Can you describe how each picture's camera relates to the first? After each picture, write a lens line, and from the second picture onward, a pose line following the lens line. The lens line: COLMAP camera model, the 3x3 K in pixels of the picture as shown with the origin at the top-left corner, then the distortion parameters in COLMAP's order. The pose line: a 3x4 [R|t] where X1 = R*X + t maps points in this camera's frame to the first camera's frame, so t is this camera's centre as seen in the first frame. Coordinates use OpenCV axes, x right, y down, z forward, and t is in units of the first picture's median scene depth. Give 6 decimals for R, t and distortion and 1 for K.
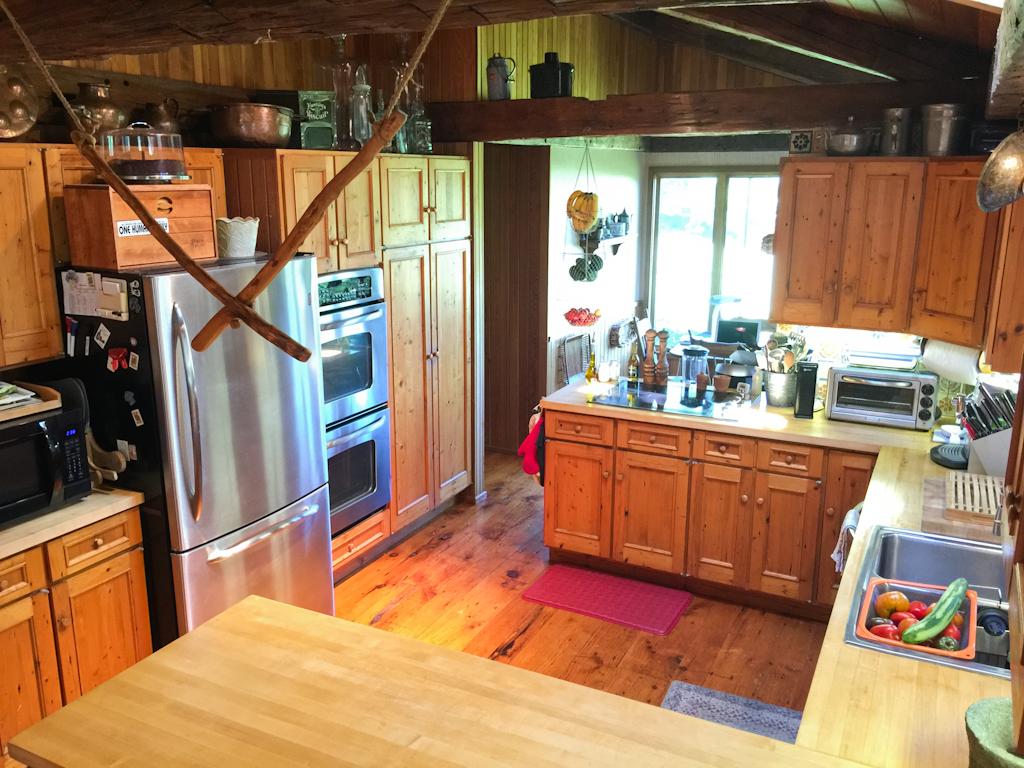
lens RADIAL K [[879.7, 0, 510.6], [0, 879.7, 380.4], [0, 0, 1]] dist [0.094134, -0.146561]
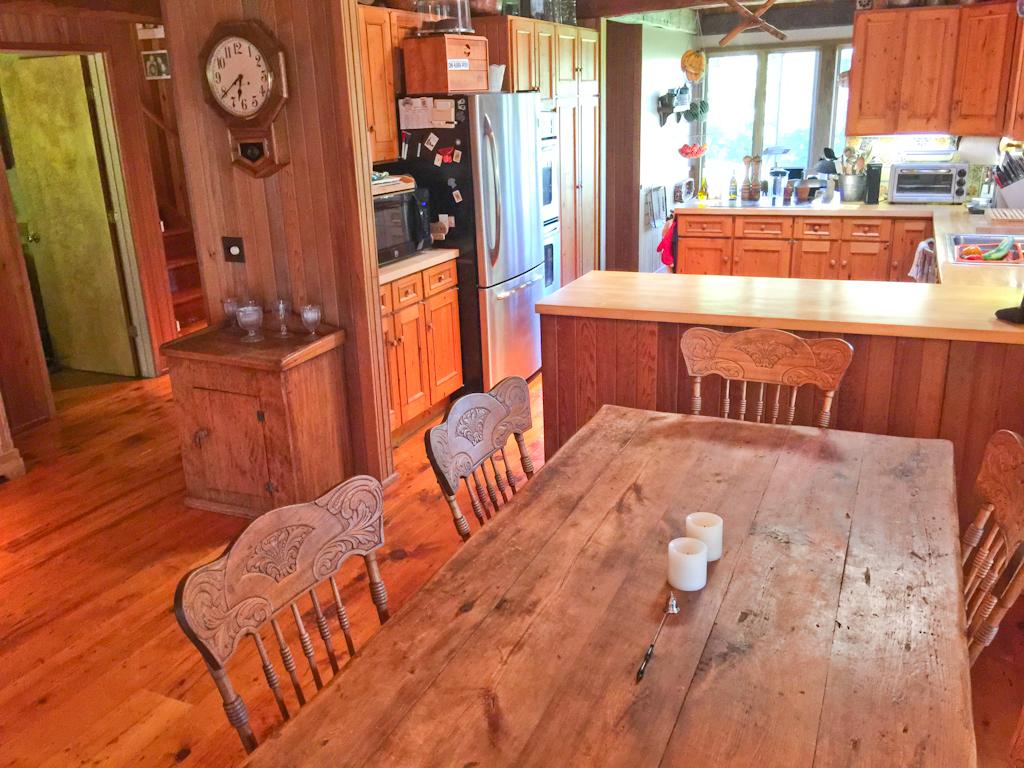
lens RADIAL K [[879.7, 0, 510.6], [0, 879.7, 380.4], [0, 0, 1]] dist [0.094134, -0.146561]
pose [[0.998053, -0.051362, 0.035374, -0.317975], [0.048543, 0.995895, 0.076396, 0.194190], [-0.039152, -0.074531, 0.996450, -0.416720]]
